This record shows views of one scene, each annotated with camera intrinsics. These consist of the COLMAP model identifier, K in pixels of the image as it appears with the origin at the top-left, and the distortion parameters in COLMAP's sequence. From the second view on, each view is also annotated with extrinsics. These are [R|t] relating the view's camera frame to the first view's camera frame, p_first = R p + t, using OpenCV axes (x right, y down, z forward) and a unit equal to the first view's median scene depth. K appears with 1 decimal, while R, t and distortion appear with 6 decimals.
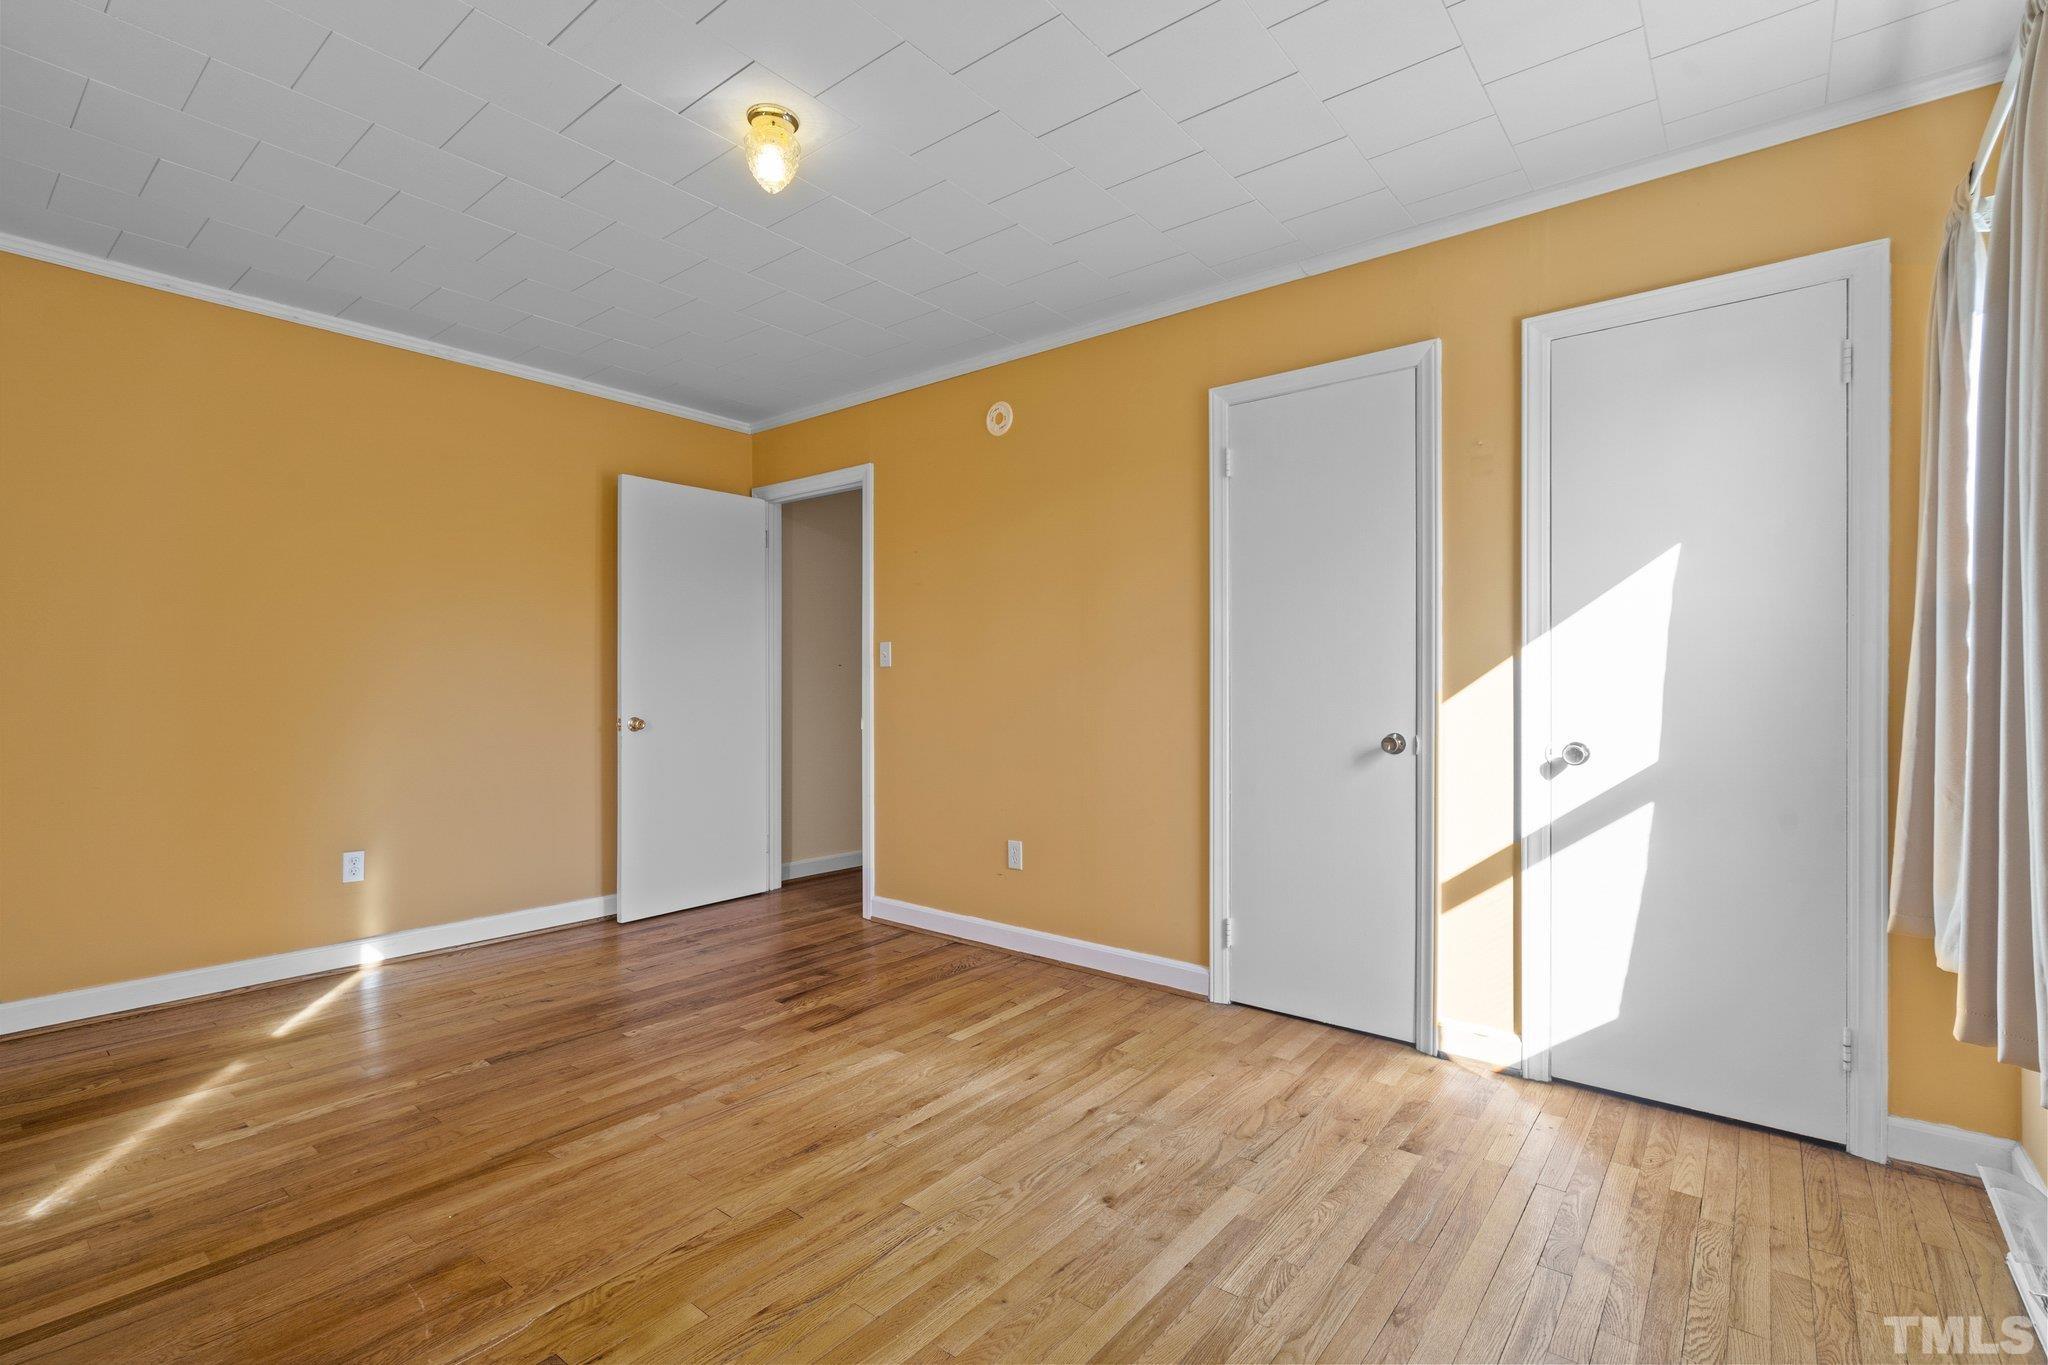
lens RADIAL K [[927.4, 0, 1027.4], [0, 927.4, 686.5], [0, 0, 1]] dist [-0.003204, 0.000129]
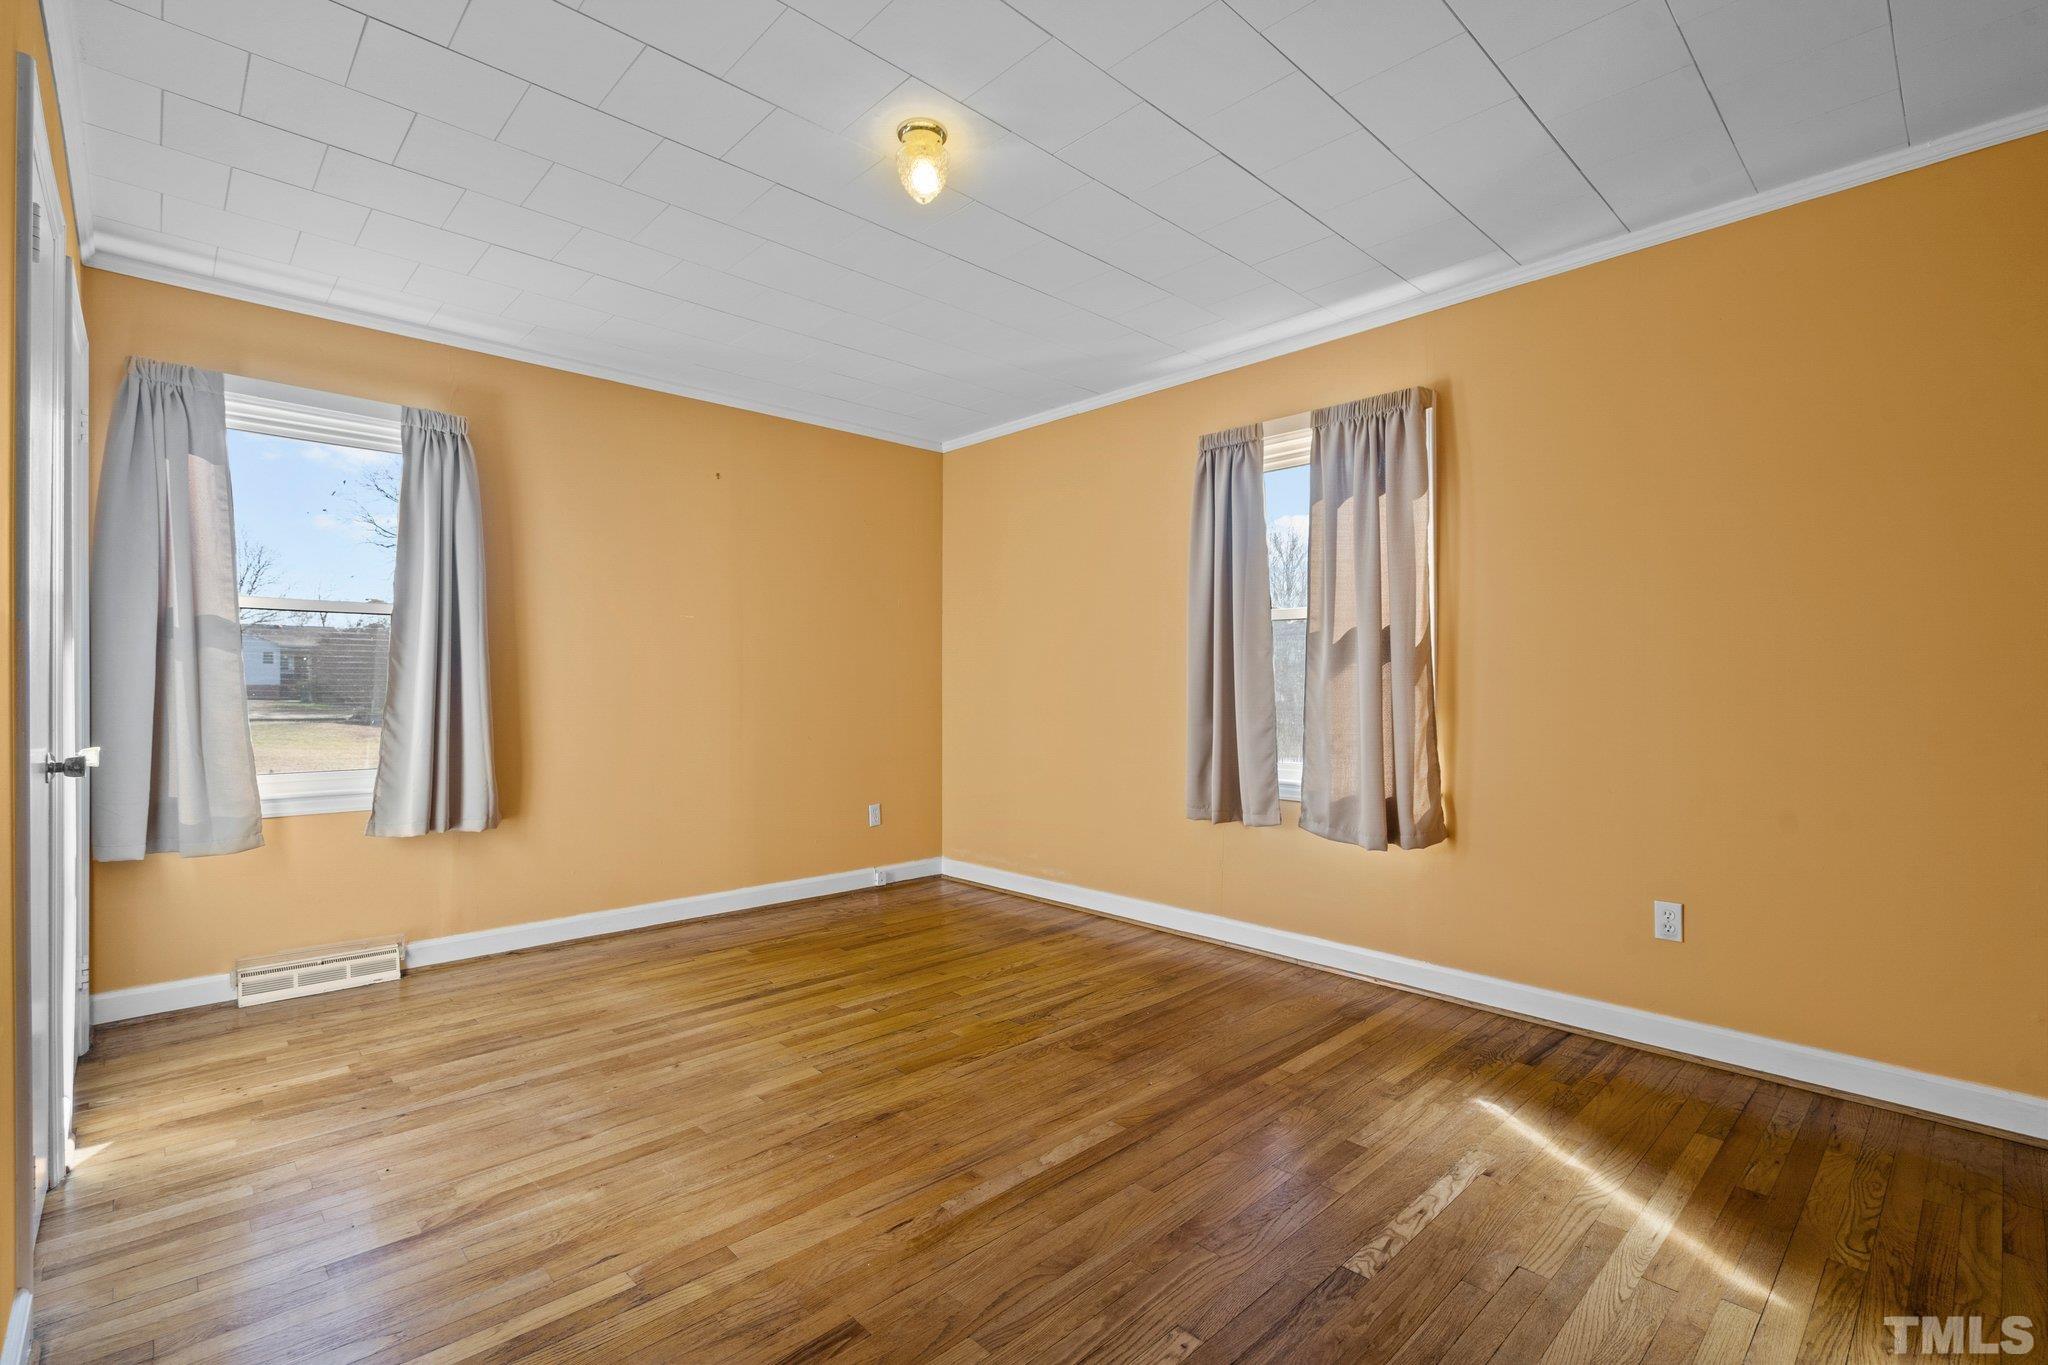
lens RADIAL K [[931.9, 0, 1022.8], [0, 931.9, 682.7], [0, 0, 1]] dist [-0.001965, -0.000024]
pose [[-0.990429, -0.002009, 0.138007, -0.407728], [-0.001933, 0.999998, 0.000685, -0.003846], [-0.138008, 0.000411, -0.990431, 1.541290]]
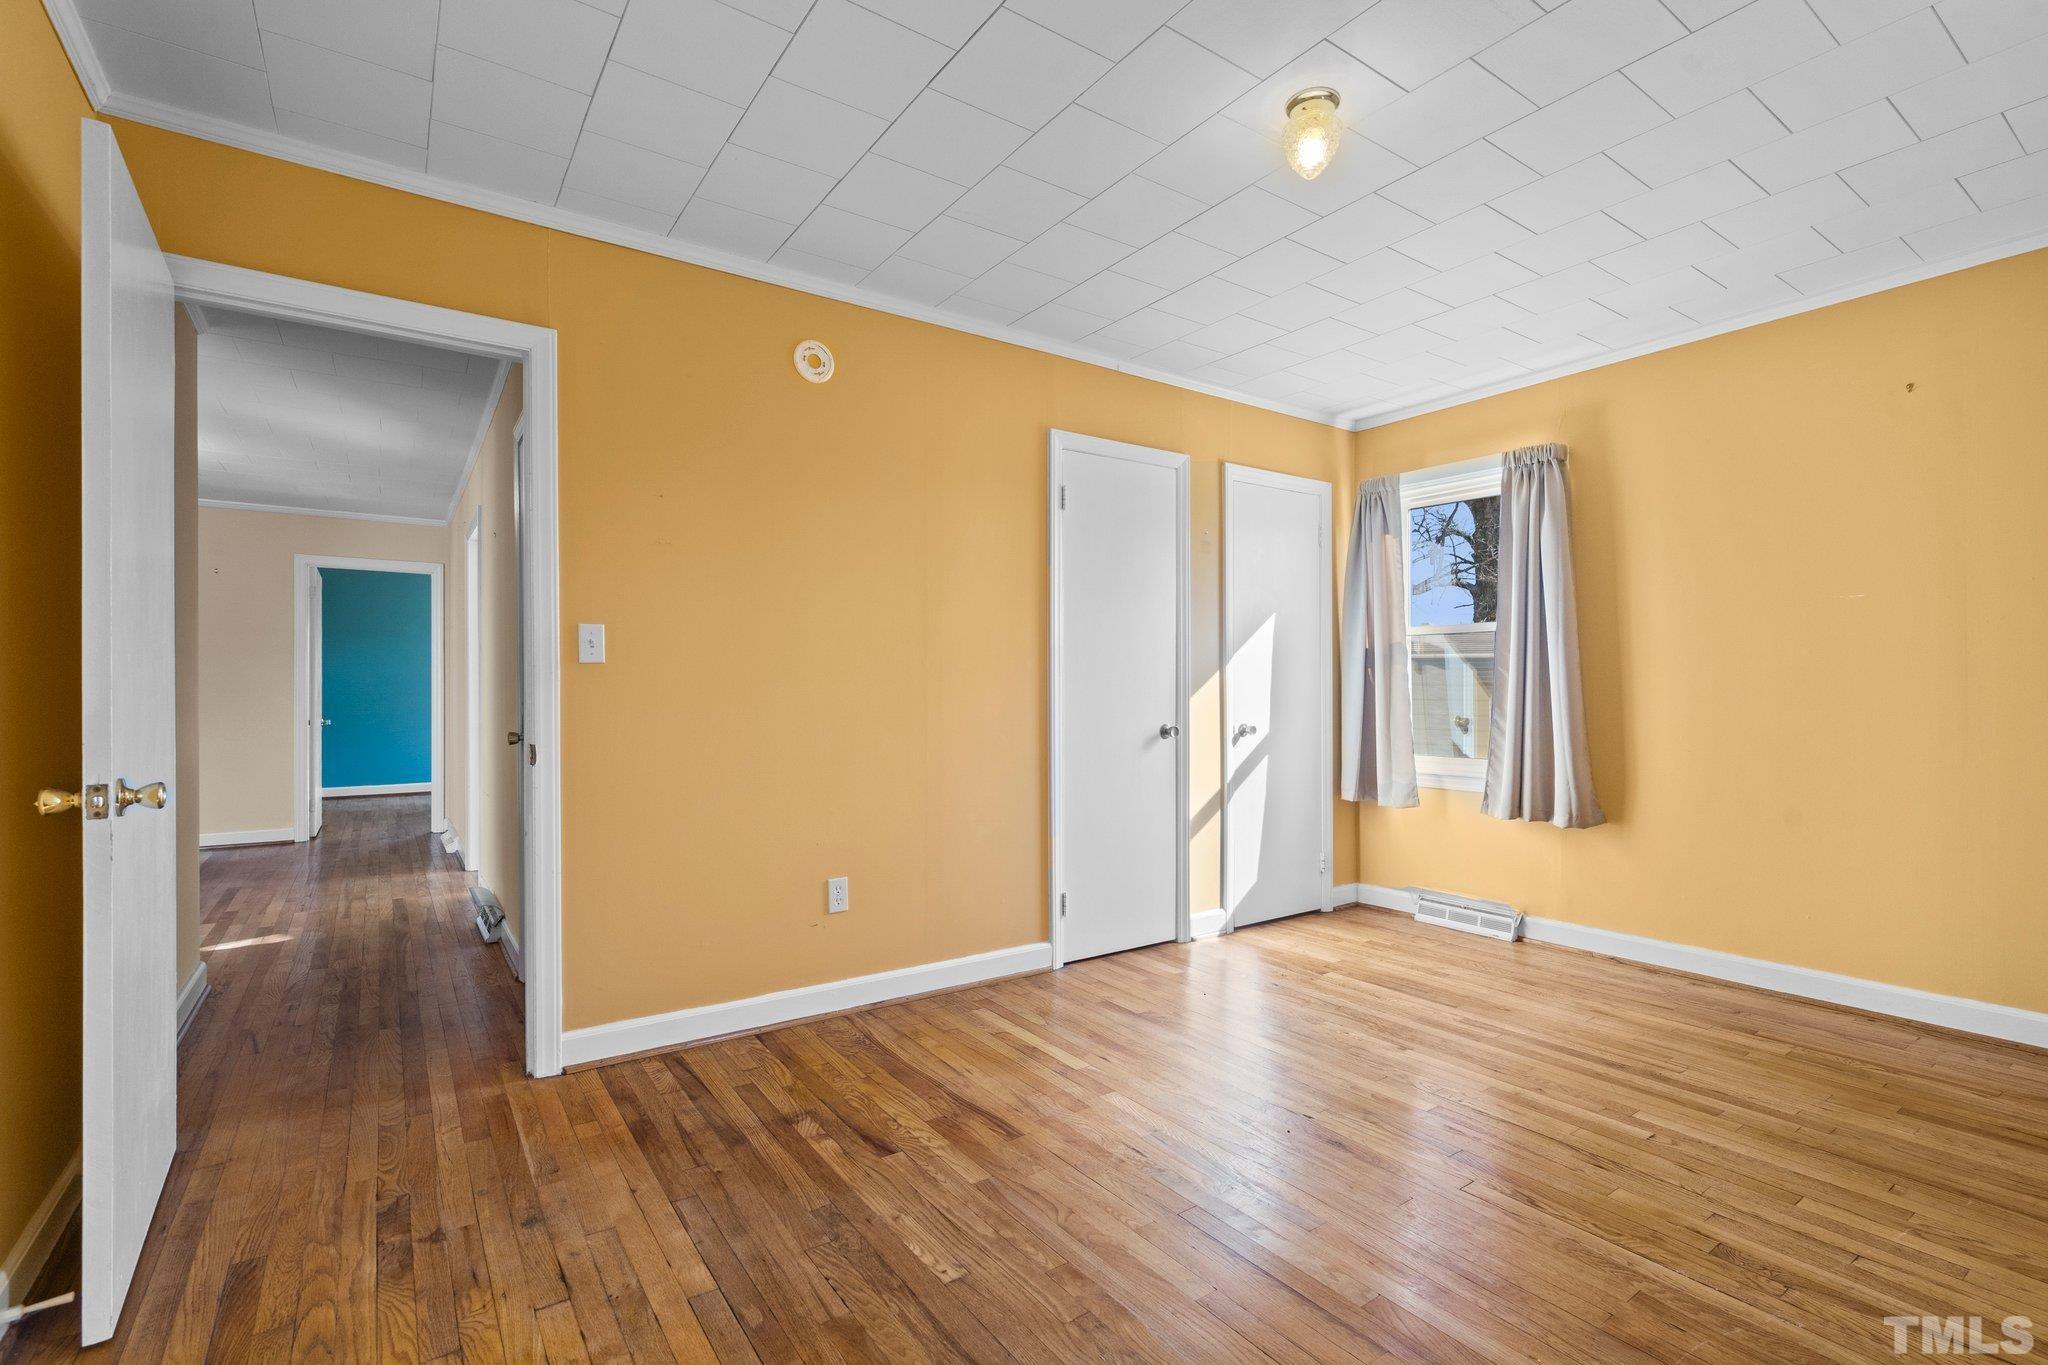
lens RADIAL K [[931.9, 0, 1022.8], [0, 931.9, 682.7], [0, 0, 1]] dist [-0.001965, -0.000024]
pose [[0.284400, 0.005213, 0.958692, -0.992216], [0.003816, 0.999971, -0.006569, -0.003035], [-0.958698, 0.005526, 0.284372, 0.780750]]
